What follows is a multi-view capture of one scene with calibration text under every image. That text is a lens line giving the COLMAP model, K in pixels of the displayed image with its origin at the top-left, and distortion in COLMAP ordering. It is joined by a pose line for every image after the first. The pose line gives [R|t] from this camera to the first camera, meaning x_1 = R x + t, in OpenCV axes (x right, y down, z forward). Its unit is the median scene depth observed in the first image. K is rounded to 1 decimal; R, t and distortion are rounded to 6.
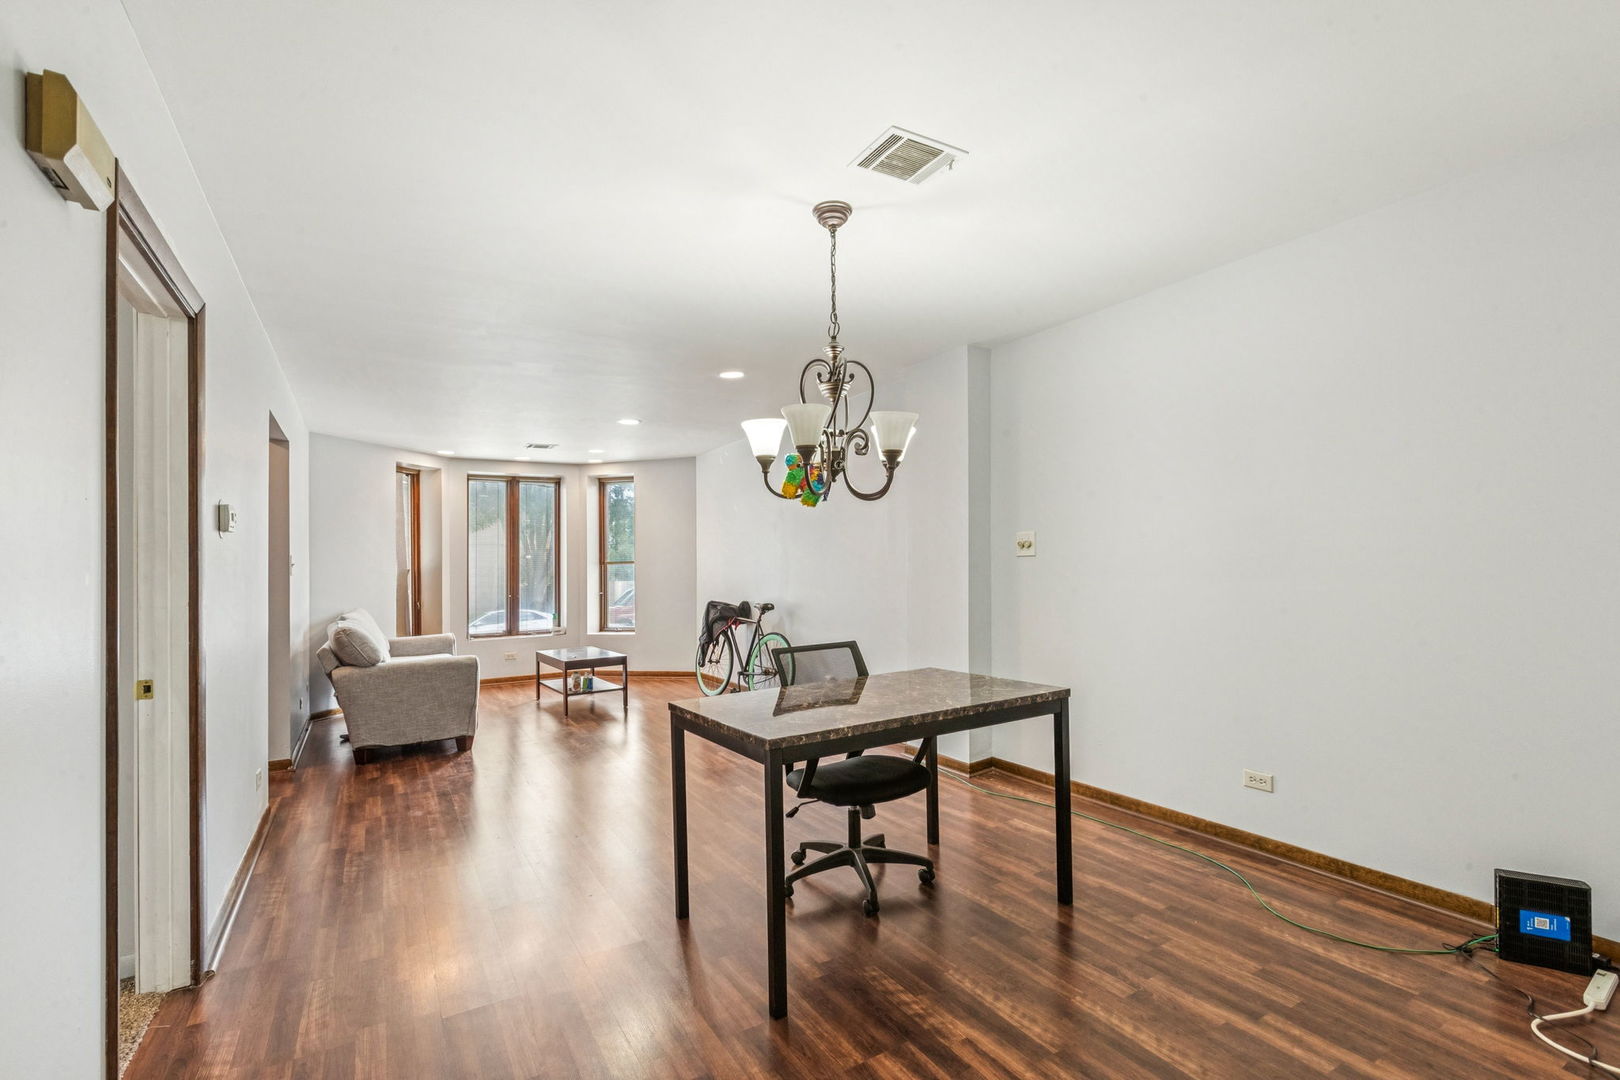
lens RADIAL K [[745.7, 0, 804.0], [0, 745.7, 535.8], [0, 0, 1]] dist [0.000189, 0.000846]
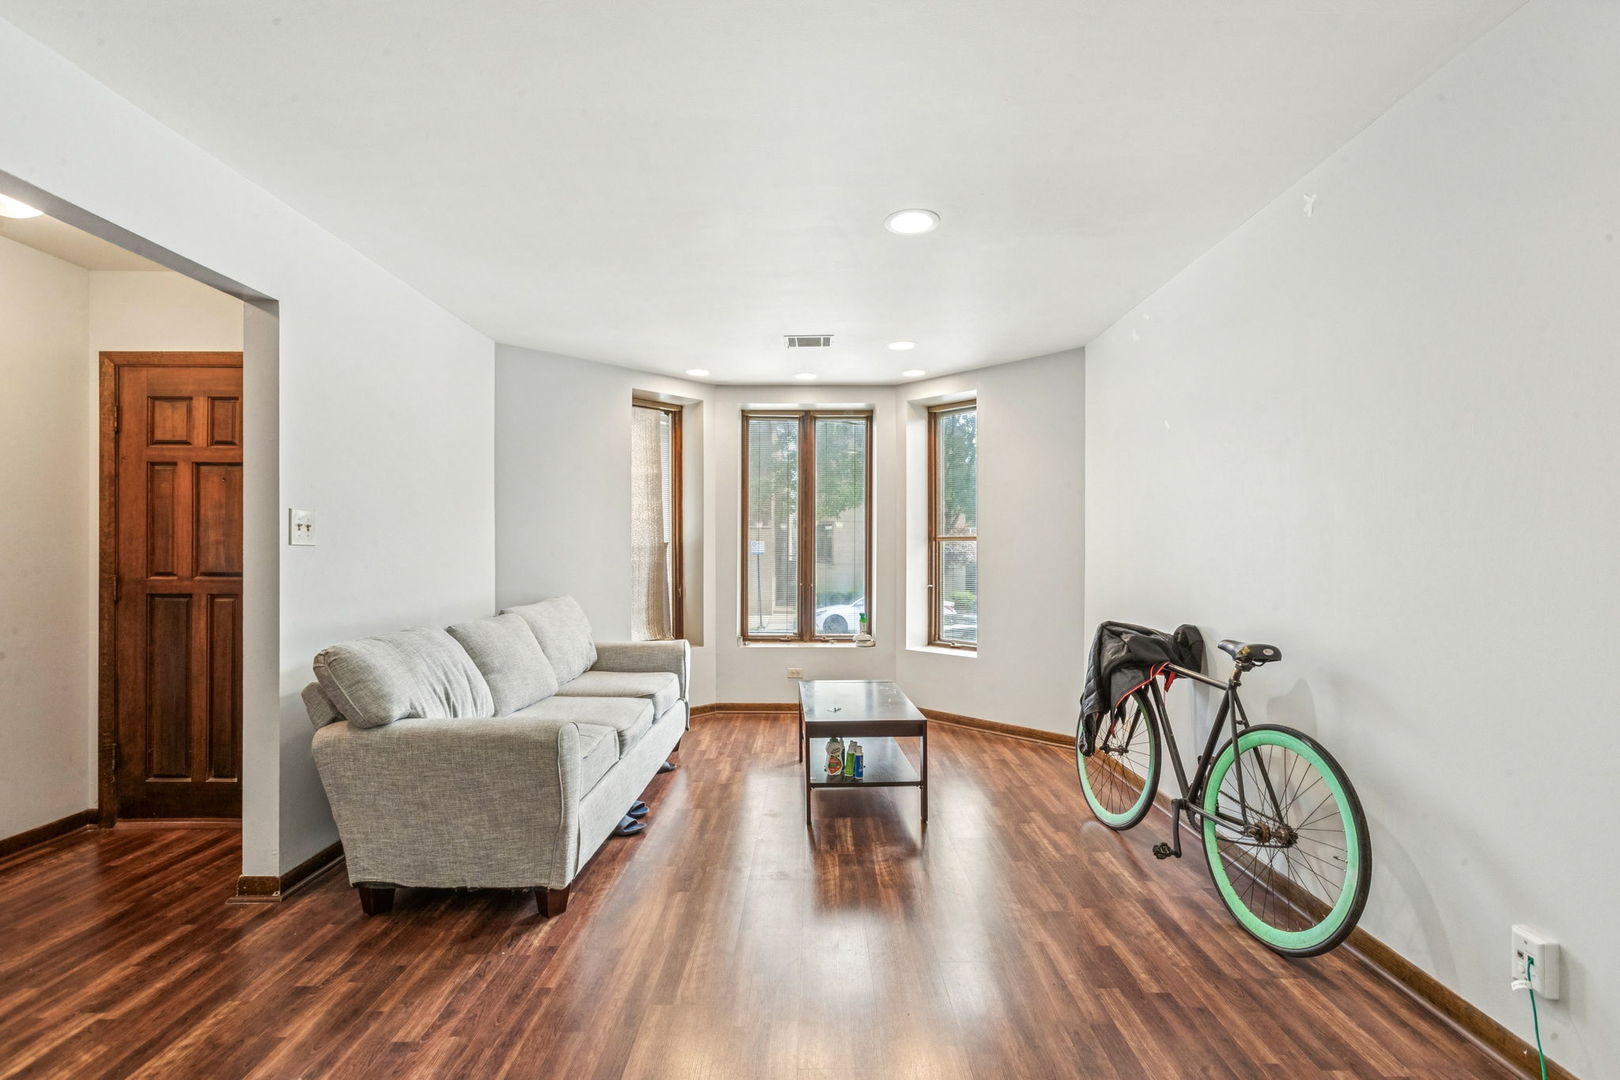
lens RADIAL K [[725.7, 0, 805.0], [0, 725.7, 551.5], [0, 0, 1]] dist [0.005761, 0.000042]
pose [[0.861765, 0.024998, -0.506692, -0.059722], [-0.001112, 0.998876, 0.047388, 0.022837], [0.507307, -0.040274, 0.860824, 0.519202]]
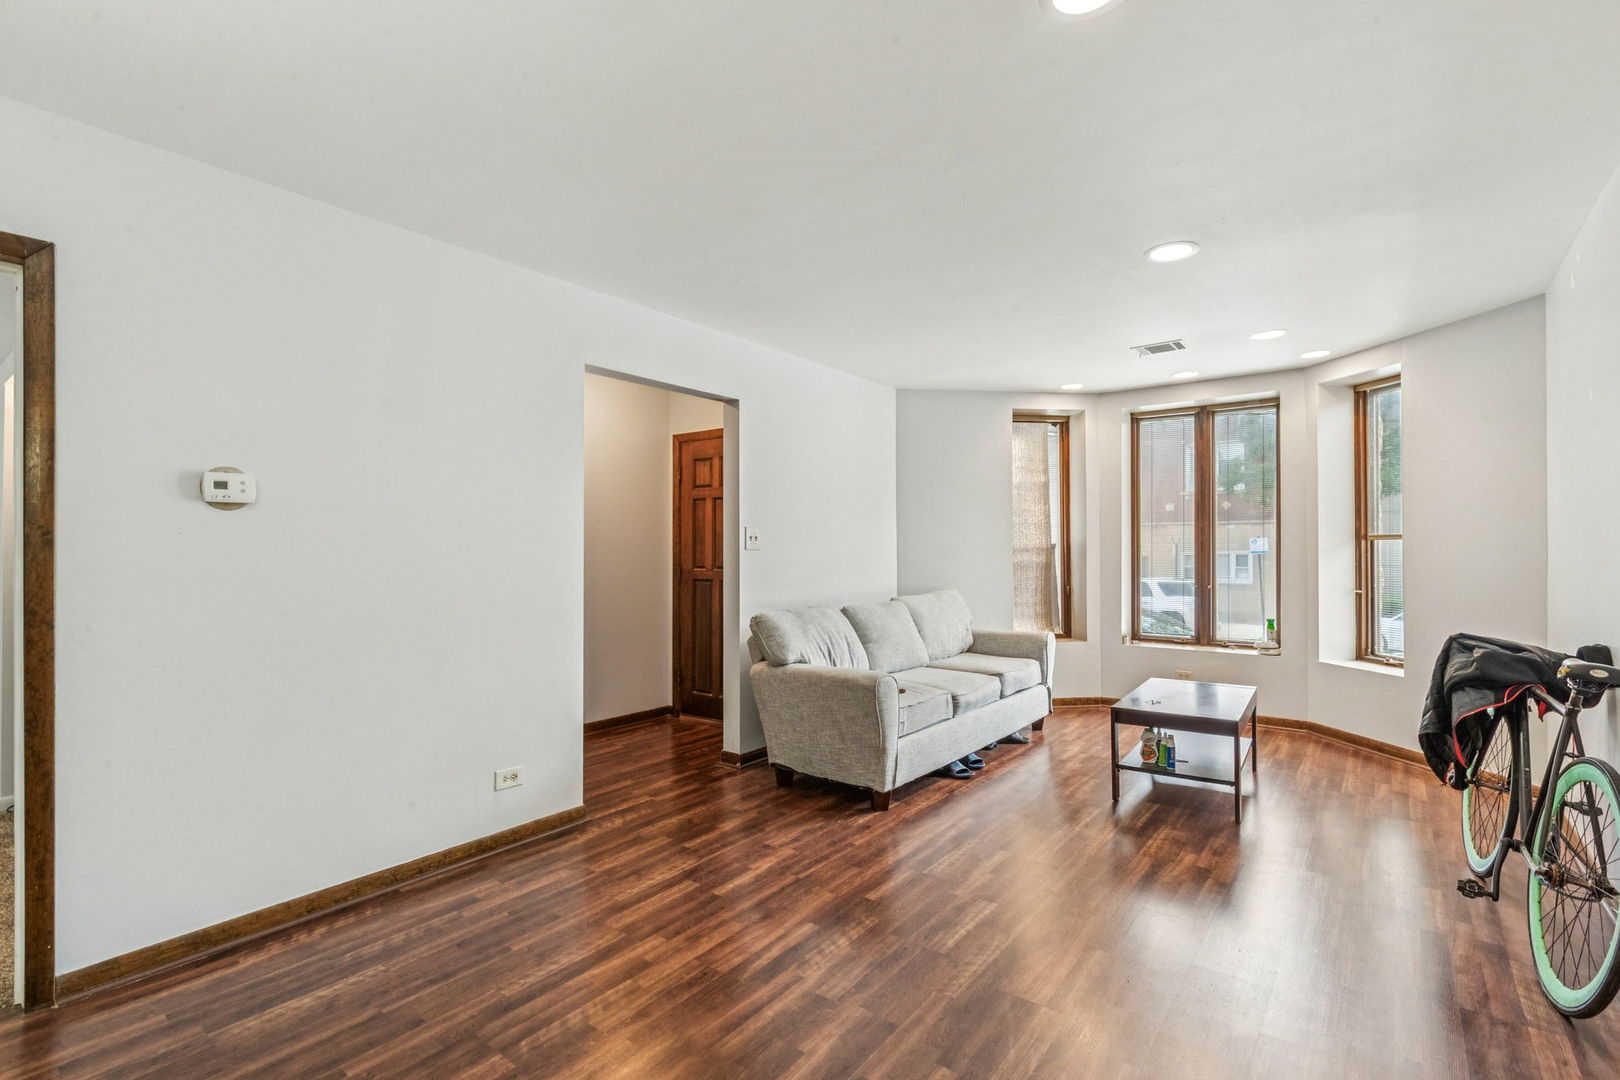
lens RADIAL K [[745.7, 0, 810.8], [0, 745.7, 541.8], [0, 0, 1]] dist [0.000189, 0.000846]
pose [[0.383362, 0.012863, -0.923509, 0.115992], [0.030324, 0.999189, 0.026505, 0.016111], [0.923100, -0.038166, 0.382661, 0.521595]]
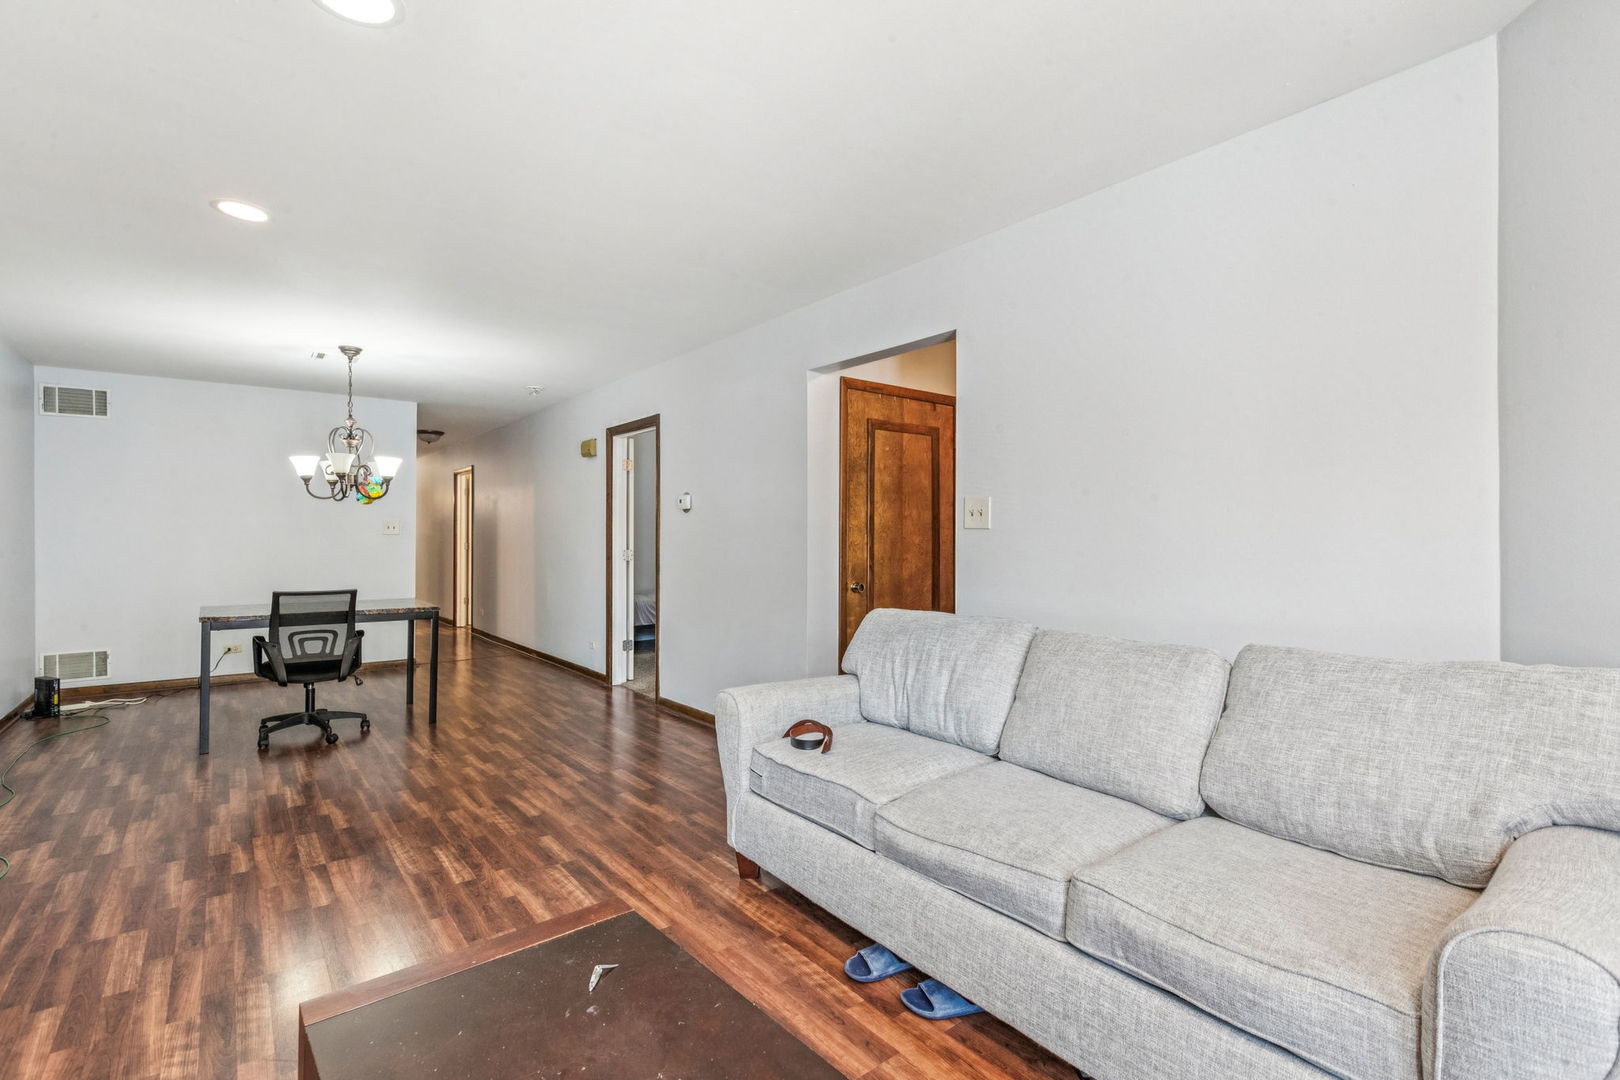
lens RADIAL K [[745.7, 0, 805.7], [0, 745.7, 537.2], [0, 0, 1]] dist [0.000189, 0.000846]
pose [[-0.989287, 0.021449, -0.144402, -0.322364], [0.027101, 0.998937, -0.037290, 0.057523], [0.143448, -0.040804, -0.988816, 1.156634]]
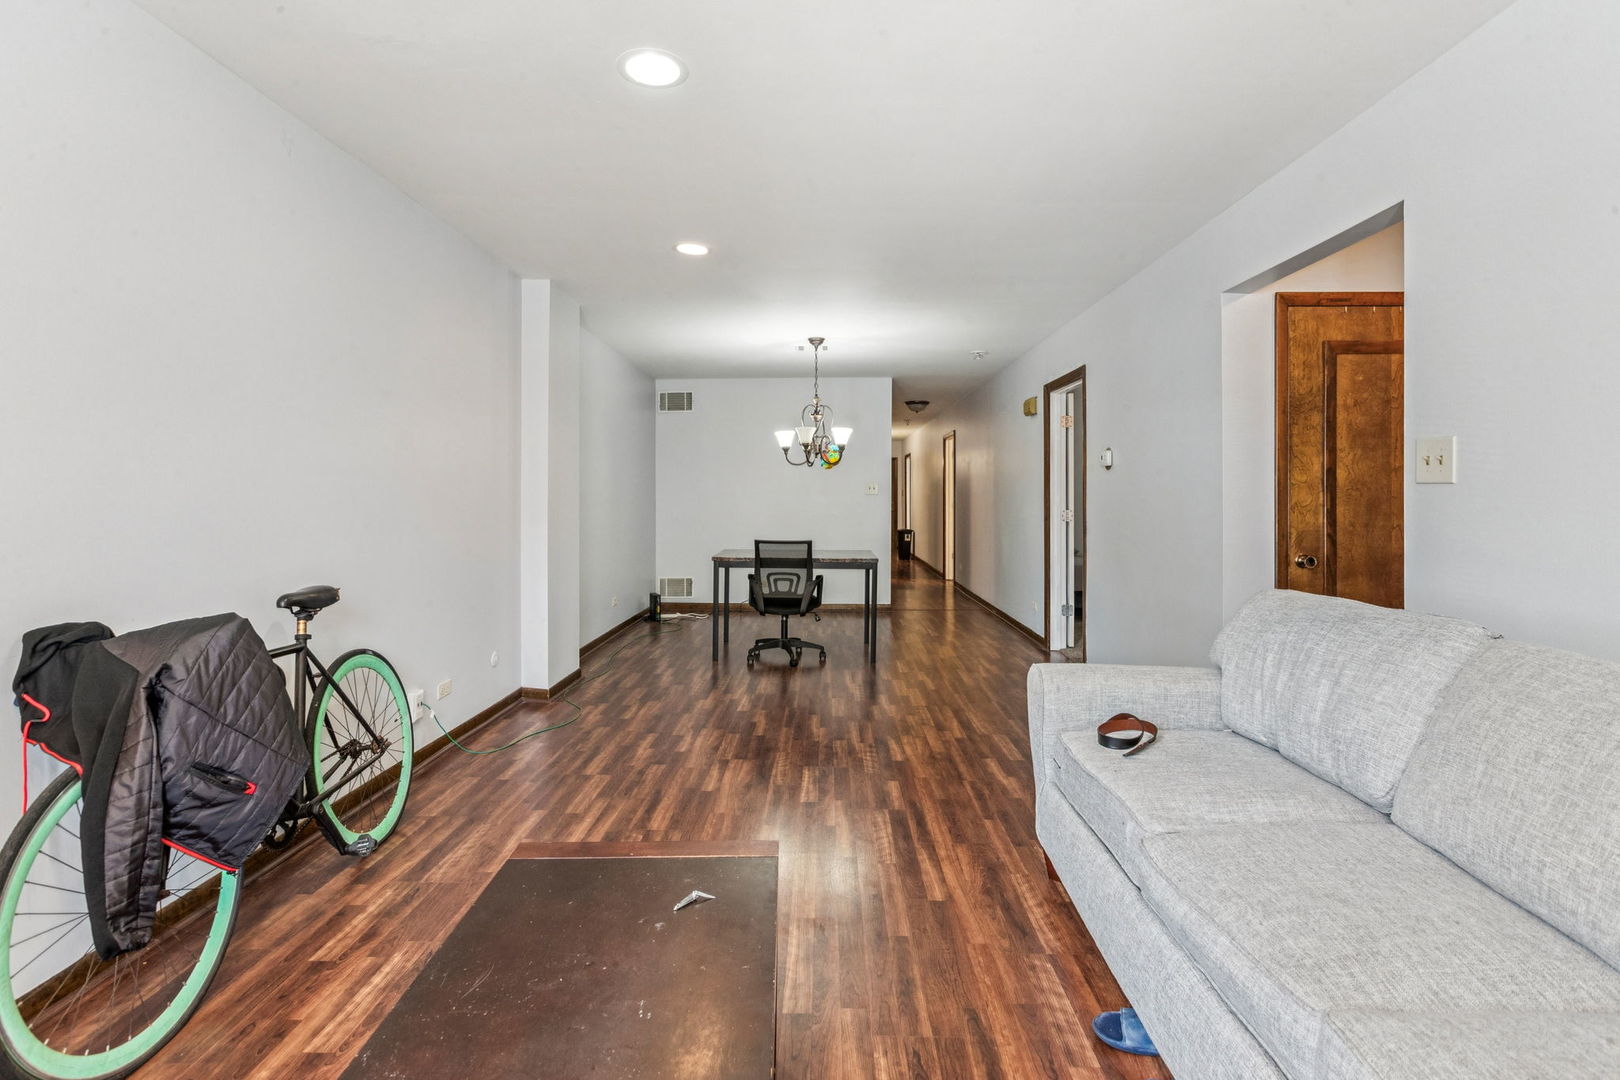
lens RADIAL K [[745.7, 0, 815.0], [0, 745.7, 490.6], [0, 0, 1]] dist [0.000189, 0.000846]
pose [[-0.860234, 0.025976, 0.509238, -0.428318], [-0.002558, 0.998469, -0.055253, 0.059142], [-0.509893, -0.048833, -0.858851, 1.122484]]
